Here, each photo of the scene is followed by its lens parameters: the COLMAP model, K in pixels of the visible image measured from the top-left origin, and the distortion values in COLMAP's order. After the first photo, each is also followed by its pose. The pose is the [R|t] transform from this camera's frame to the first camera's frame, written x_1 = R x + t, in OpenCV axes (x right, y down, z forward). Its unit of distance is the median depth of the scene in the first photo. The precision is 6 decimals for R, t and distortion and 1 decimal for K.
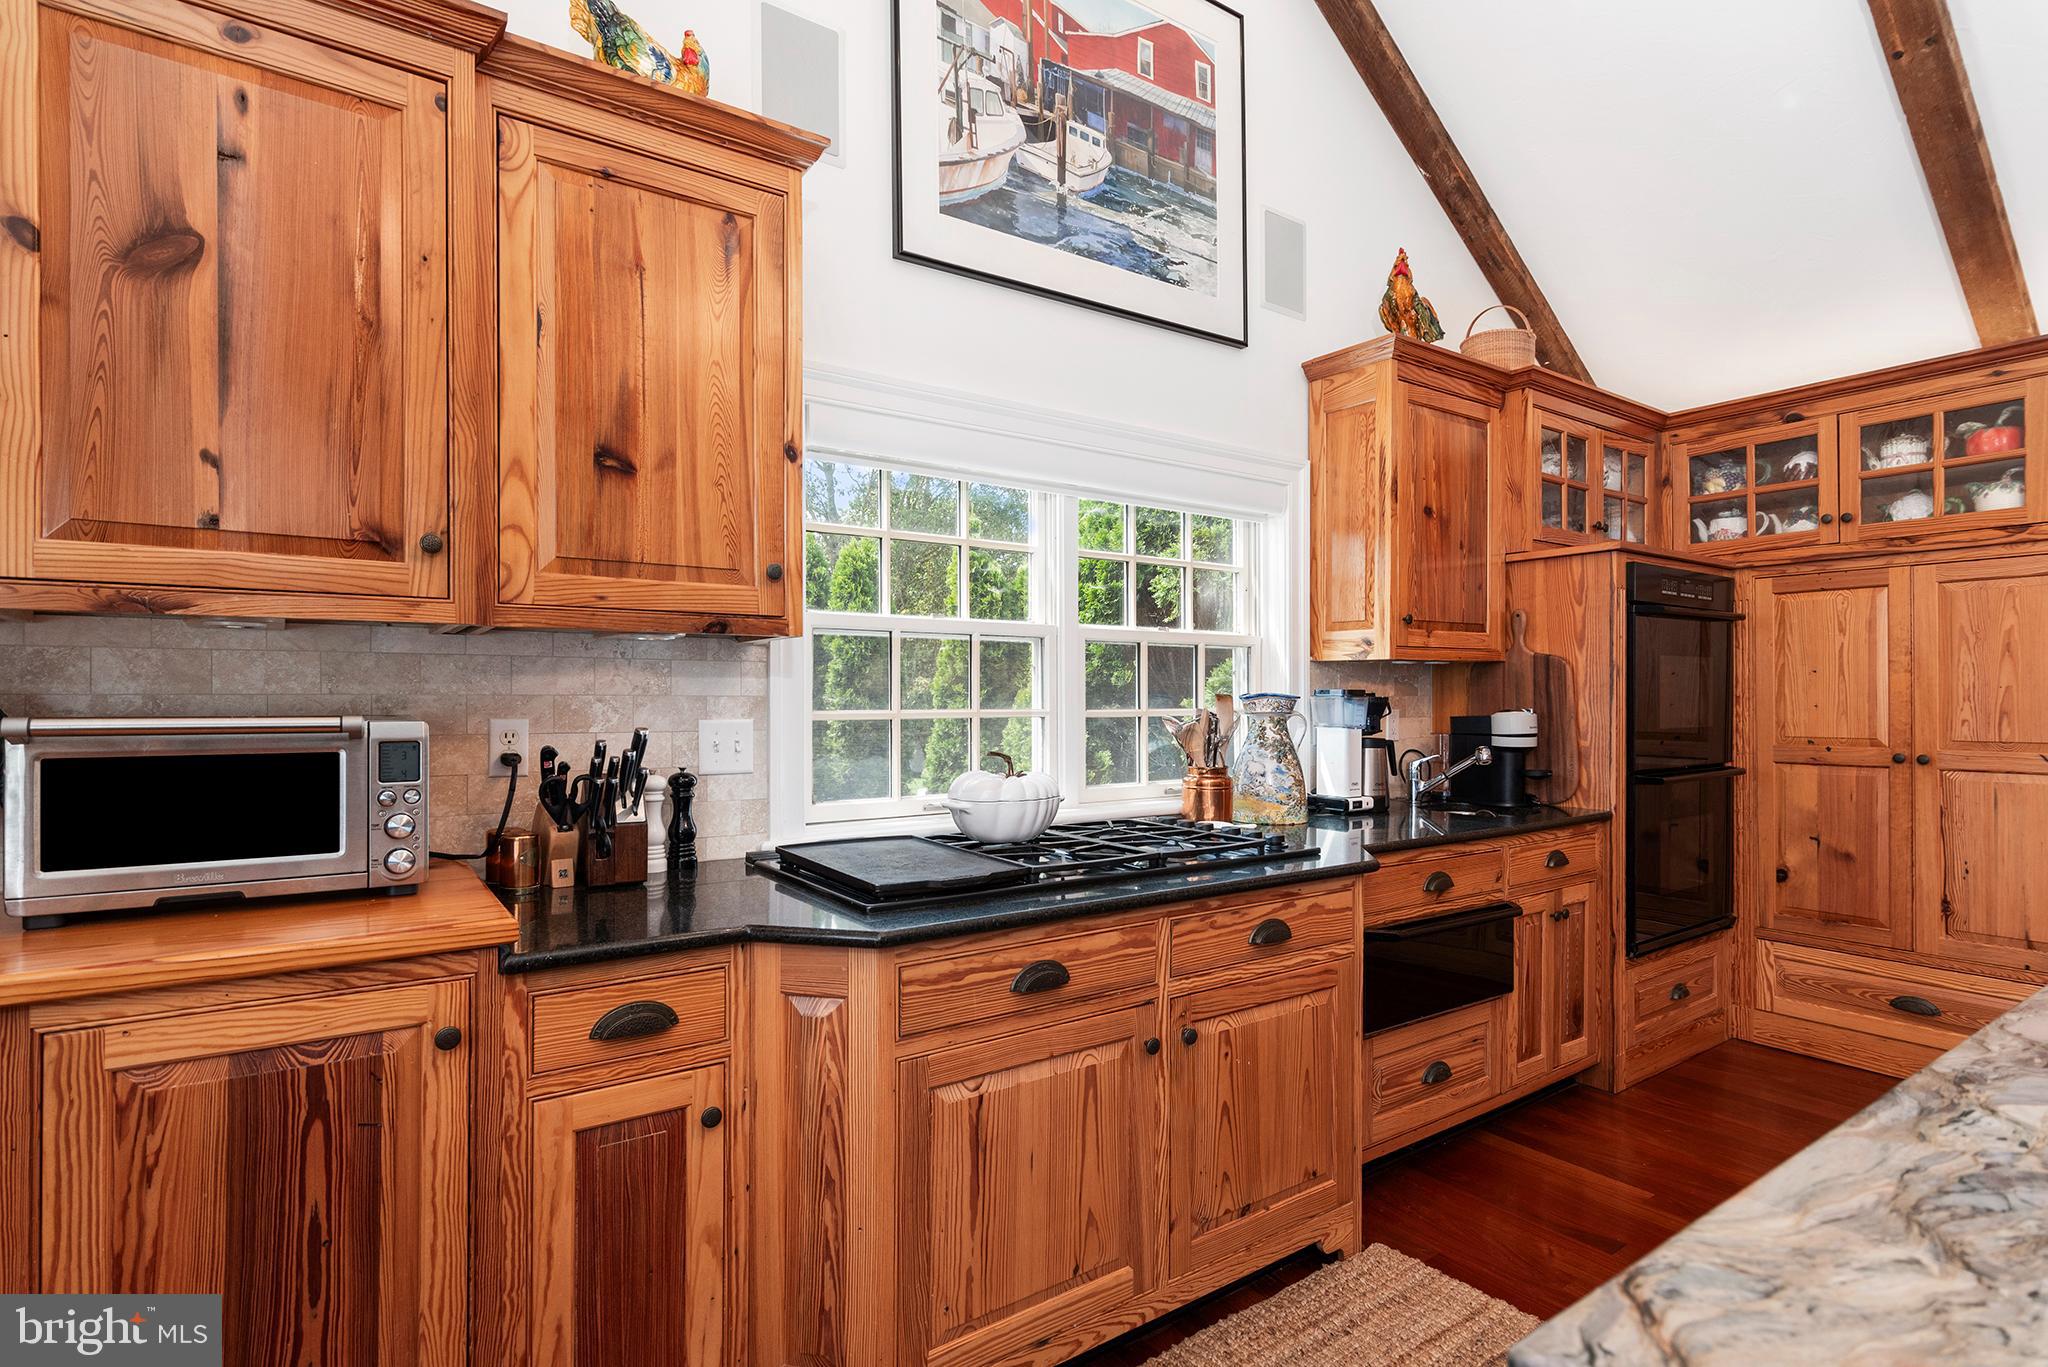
lens RADIAL K [[1008.7, 0, 1024.0], [0, 1008.7, 683.5], [0, 0, 1]] dist [0.000515, 0.000192]
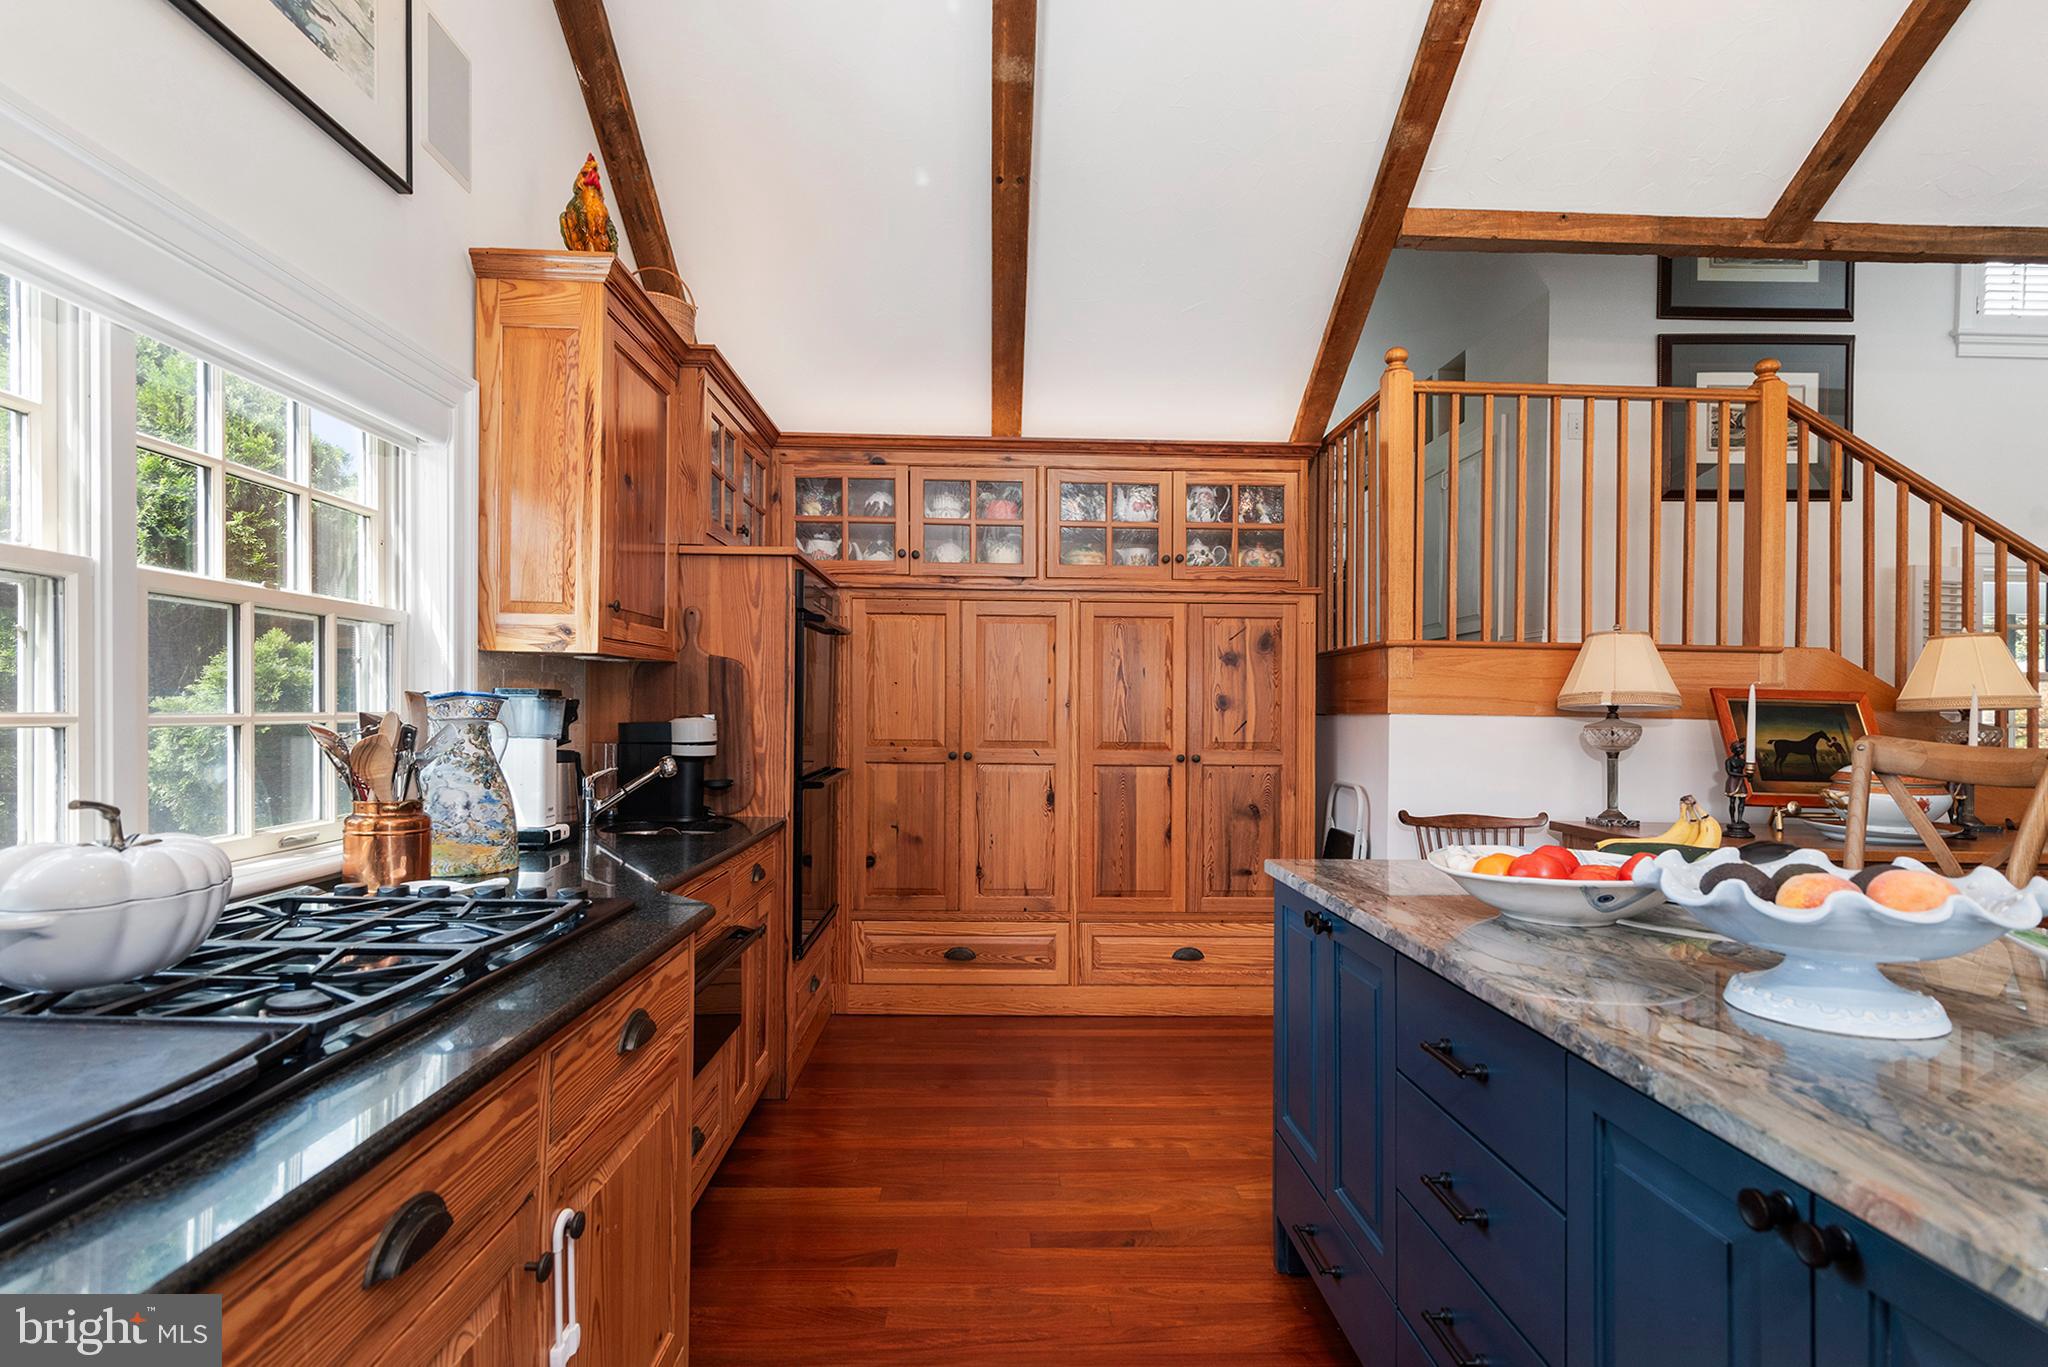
lens RADIAL K [[1027.2, 0, 1019.6], [0, 1027.2, 712.0], [0, 0, 1]] dist [0.000064, -0.000378]
pose [[0.553503, 0.005524, 0.832829, -0.130037], [-0.024944, 0.999639, 0.009948, 0.006290], [-0.832474, -0.026280, 0.553441, 0.239310]]
